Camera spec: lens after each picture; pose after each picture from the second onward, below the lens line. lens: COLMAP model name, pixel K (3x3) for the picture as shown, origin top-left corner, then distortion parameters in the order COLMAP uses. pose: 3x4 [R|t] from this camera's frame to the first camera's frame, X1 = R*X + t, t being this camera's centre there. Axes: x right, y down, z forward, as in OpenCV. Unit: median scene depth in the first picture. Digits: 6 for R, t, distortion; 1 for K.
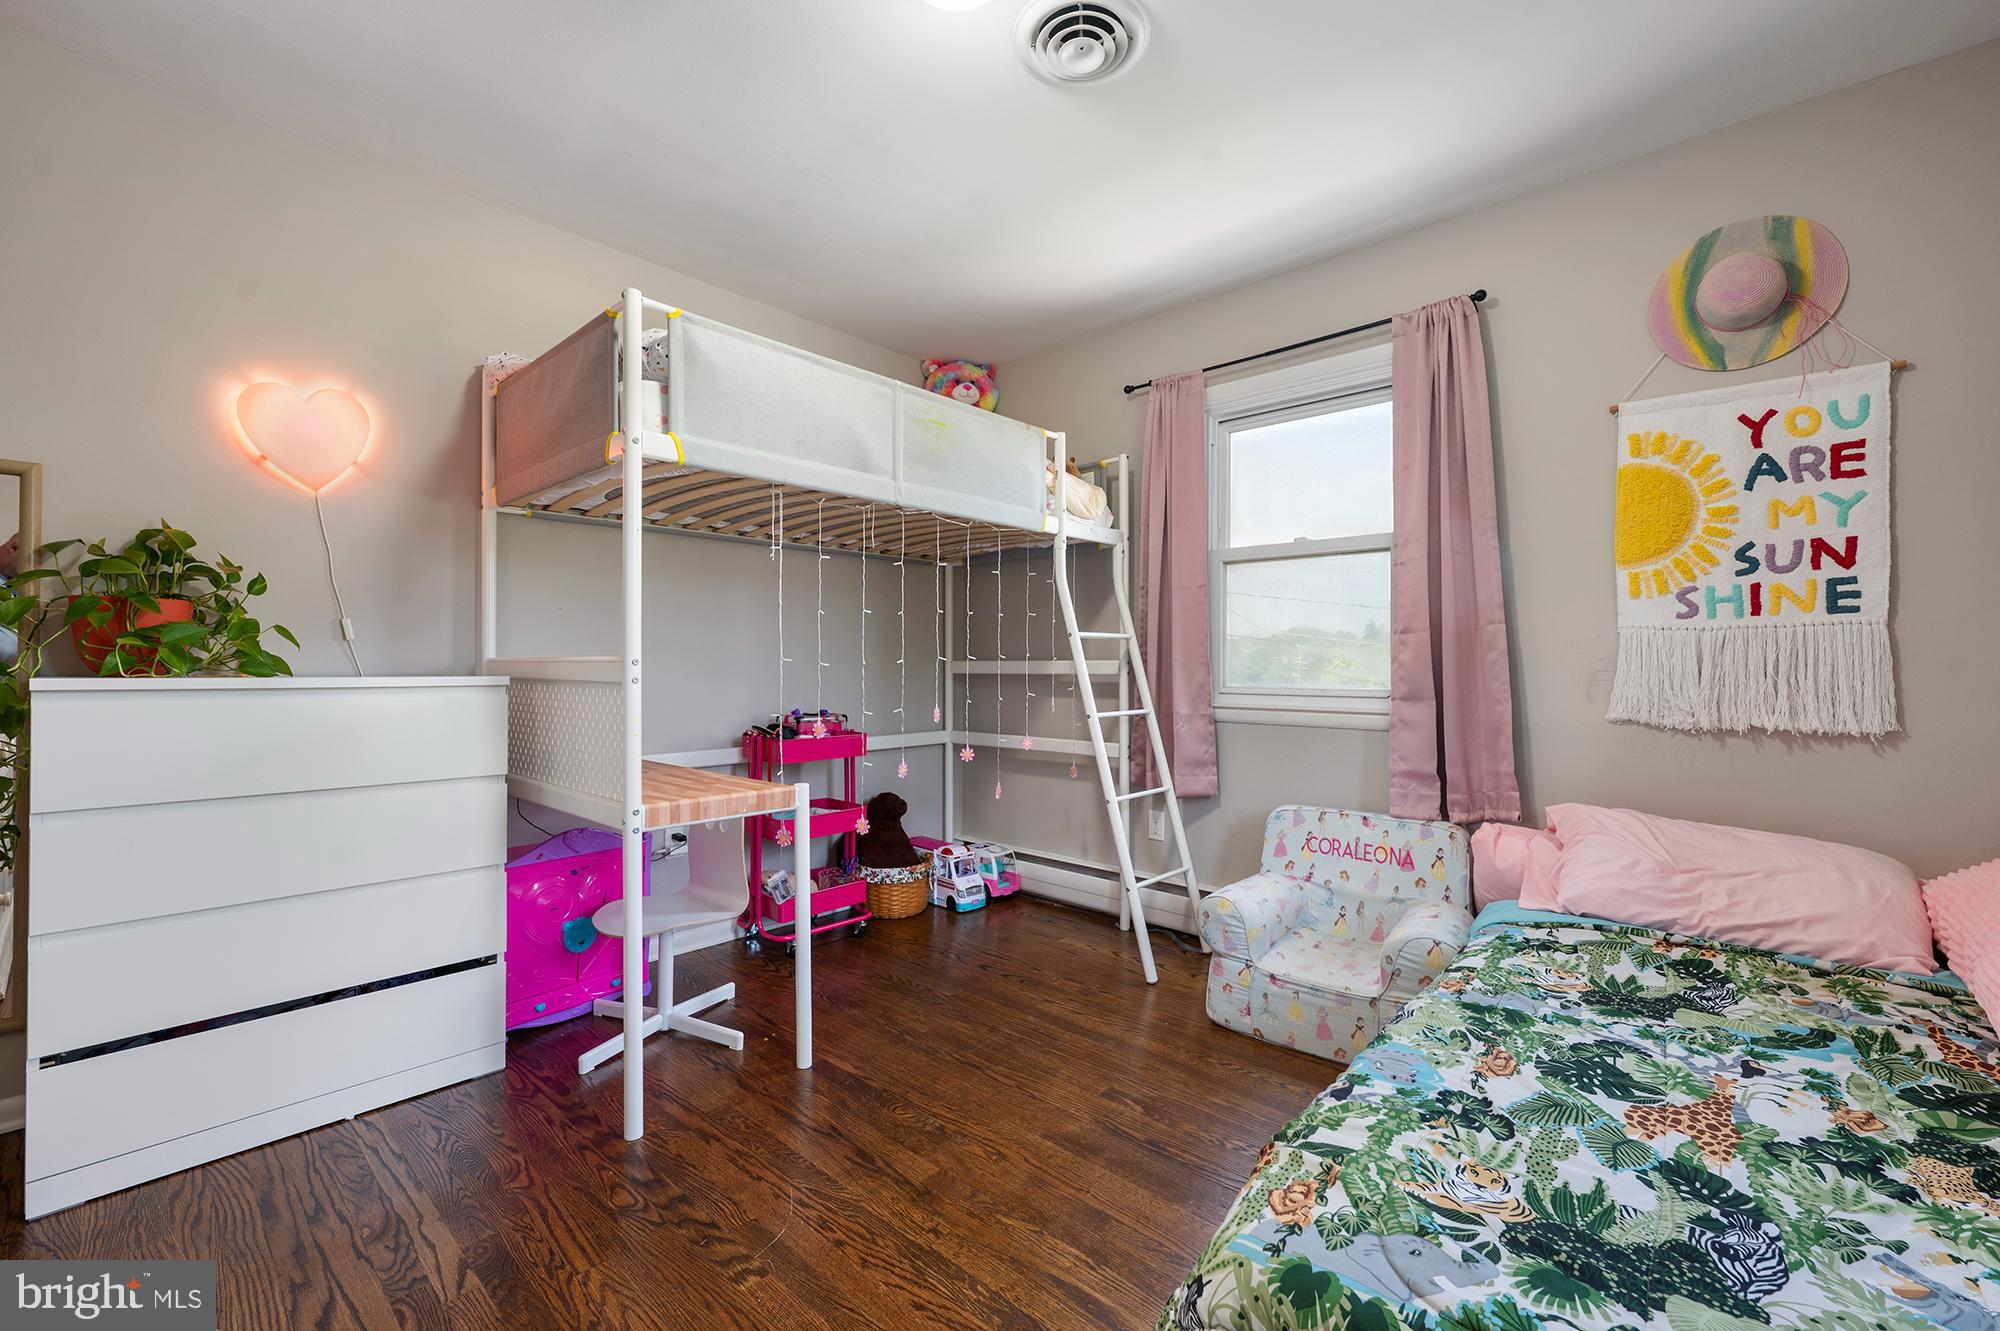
lens RADIAL K [[833.2, 0, 1000.0], [0, 833.2, 665.5], [0, 0, 1]] dist [-0.000110, -0.000015]
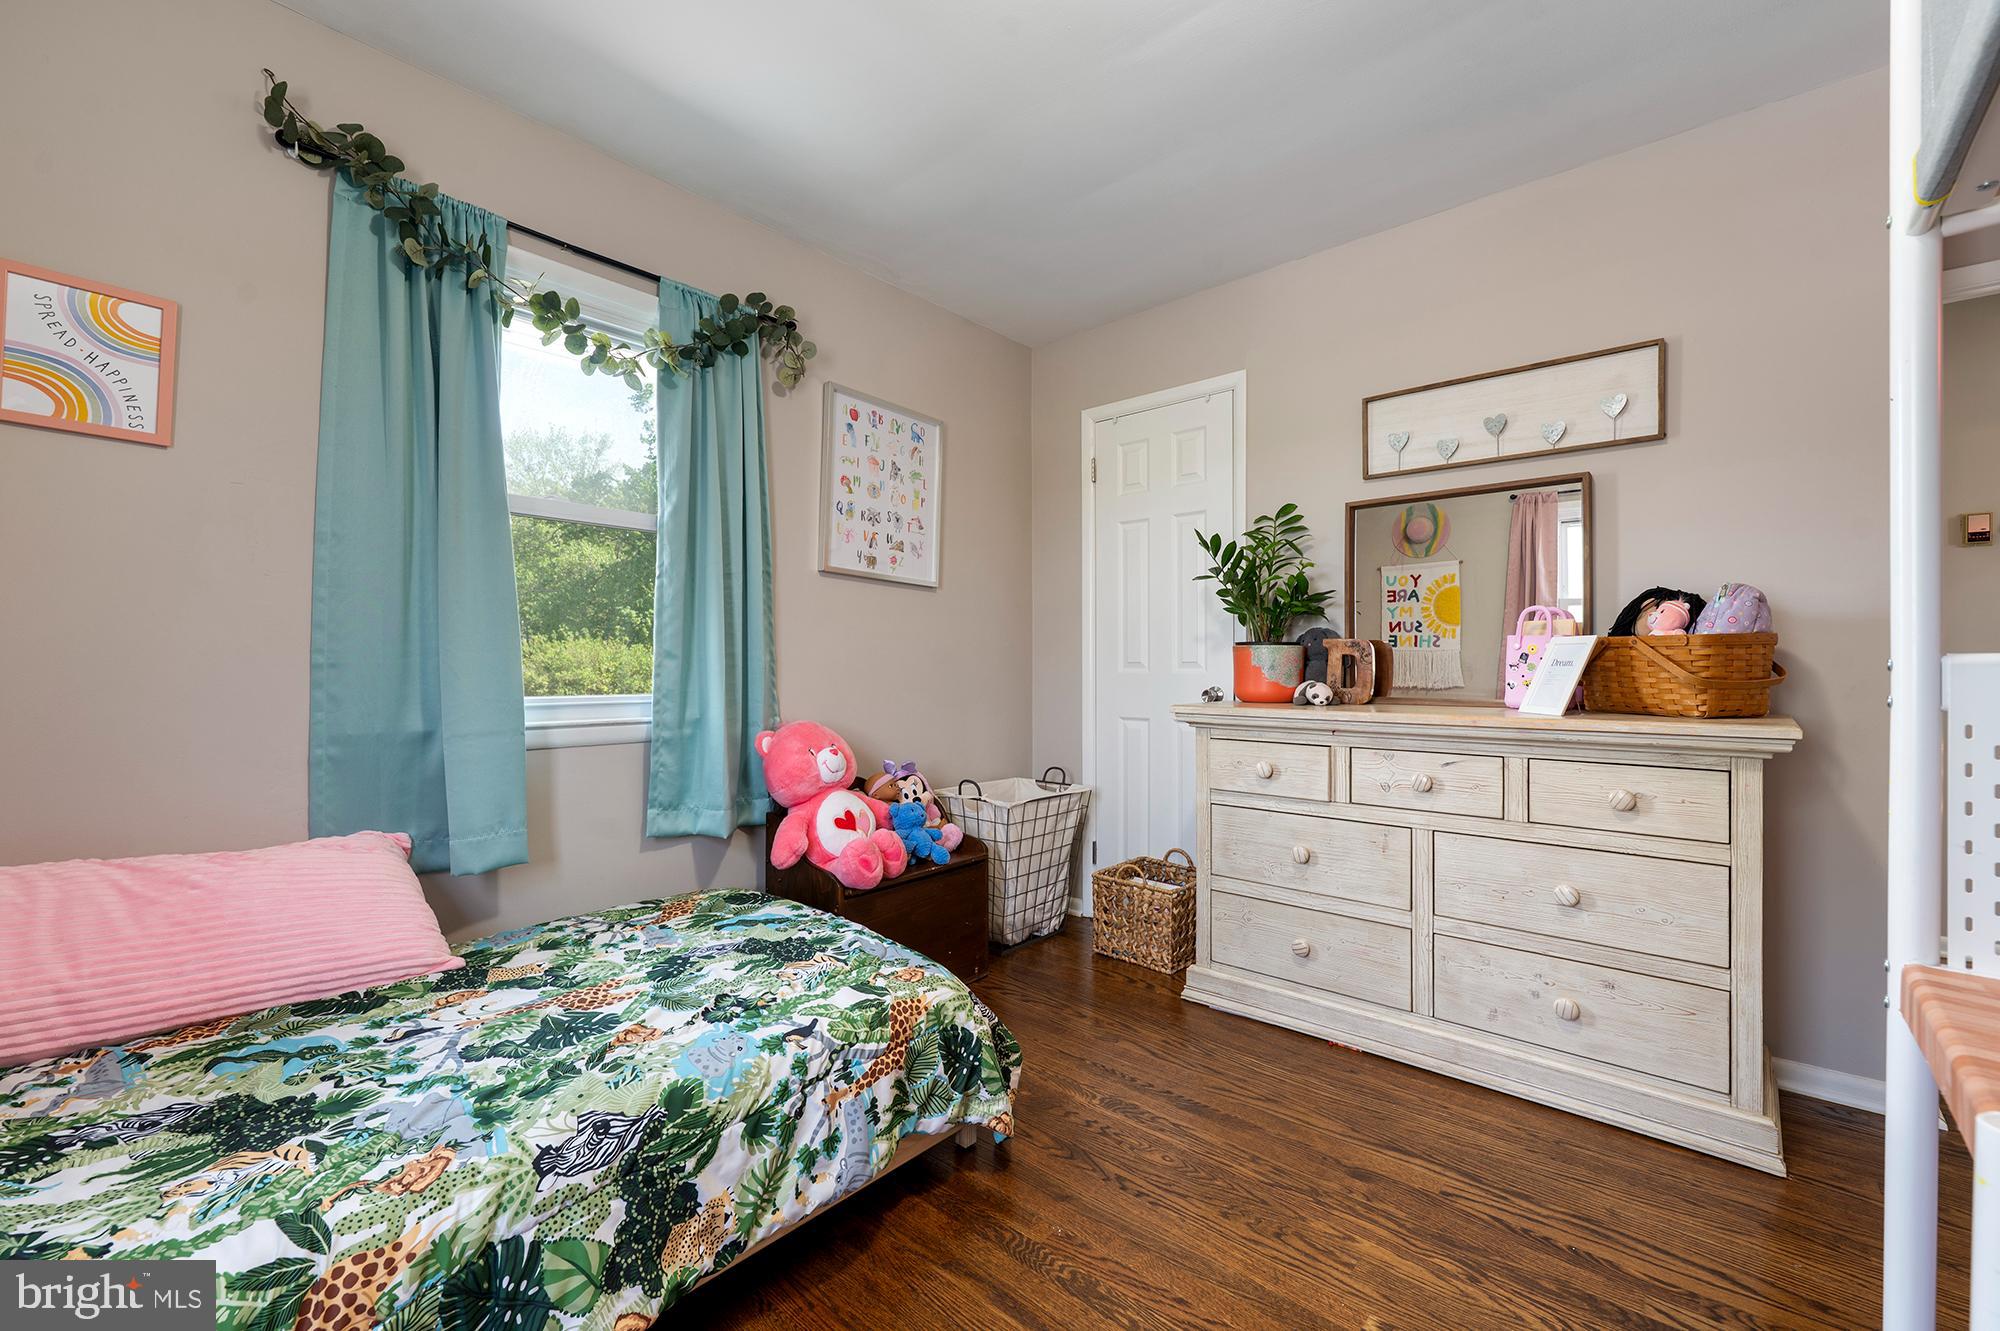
lens RADIAL K [[833.2, 0, 1000.0], [0, 833.2, 665.5], [0, 0, 1]] dist [-0.000110, -0.000015]
pose [[-0.999668, -0.006449, -0.024939, 0.162692], [-0.006320, 0.999966, -0.005242, 0.002602], [0.024972, -0.005082, -0.999675, 2.134051]]
